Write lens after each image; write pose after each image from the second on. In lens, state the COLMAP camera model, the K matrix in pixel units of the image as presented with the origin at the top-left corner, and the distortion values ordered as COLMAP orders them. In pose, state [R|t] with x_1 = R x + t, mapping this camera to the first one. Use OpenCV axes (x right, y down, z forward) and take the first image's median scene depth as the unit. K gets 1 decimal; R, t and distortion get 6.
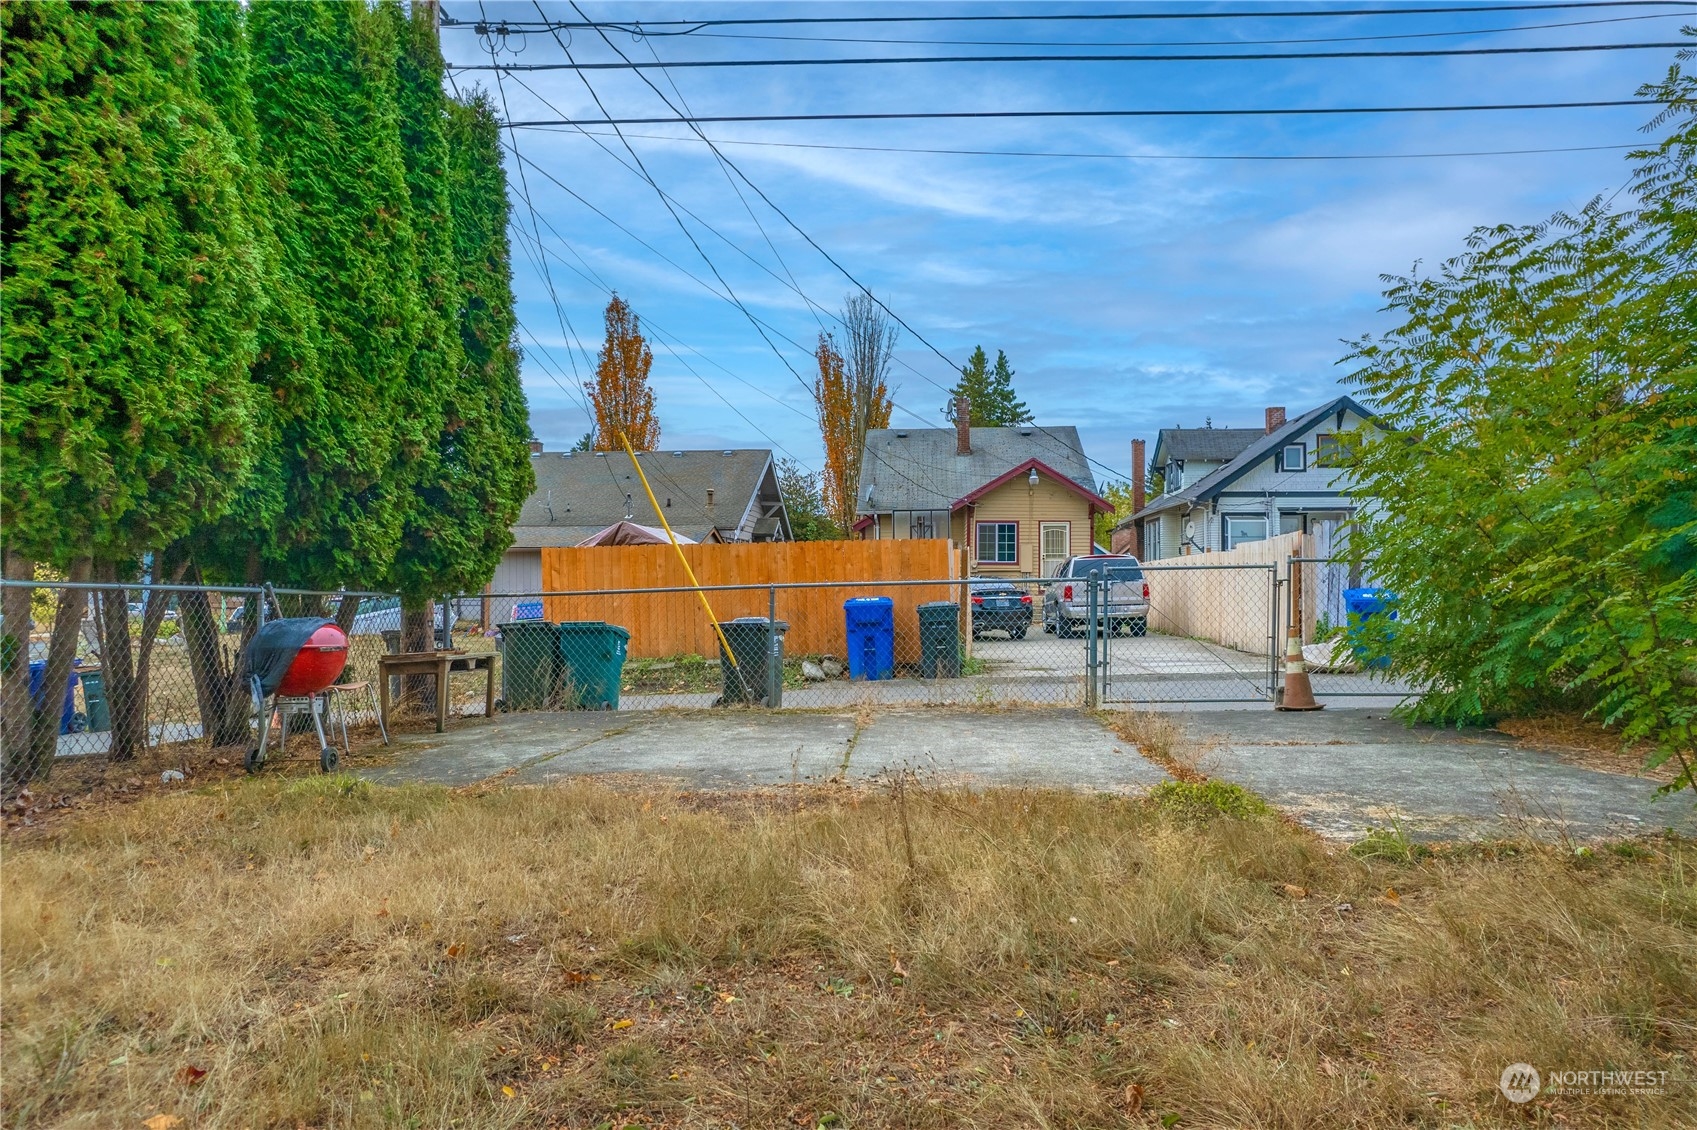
lens RADIAL K [[1085.2, 0, 848.5], [0, 1085.2, 565.0], [0, 0, 1]] dist [-0.075346, 0.069952]
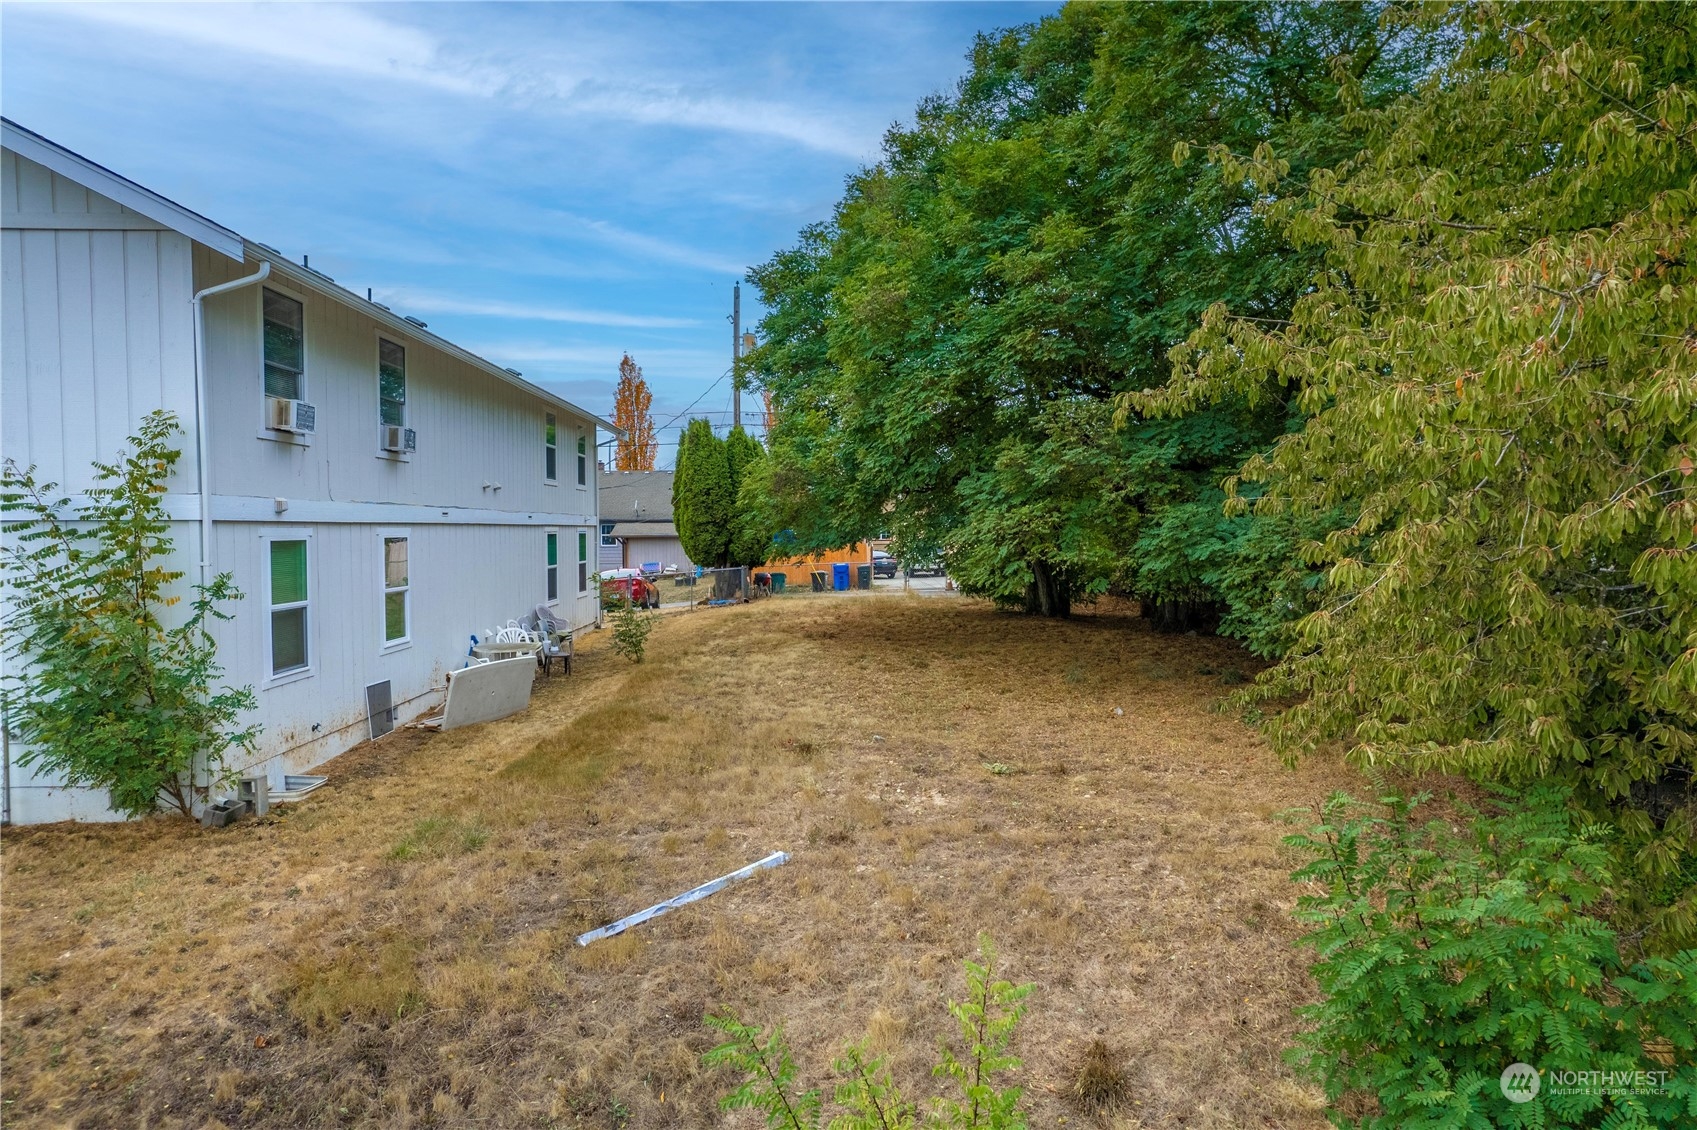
lens RADIAL K [[1085.2, 0, 848.5], [0, 1085.2, 565.0], [0, 0, 1]] dist [-0.075346, 0.069952]
pose [[0.994059, -0.011465, 0.108240, -0.146825], [0.006088, 0.998737, 0.049869, -0.059498], [-0.108675, -0.048913, 0.992873, -1.021462]]
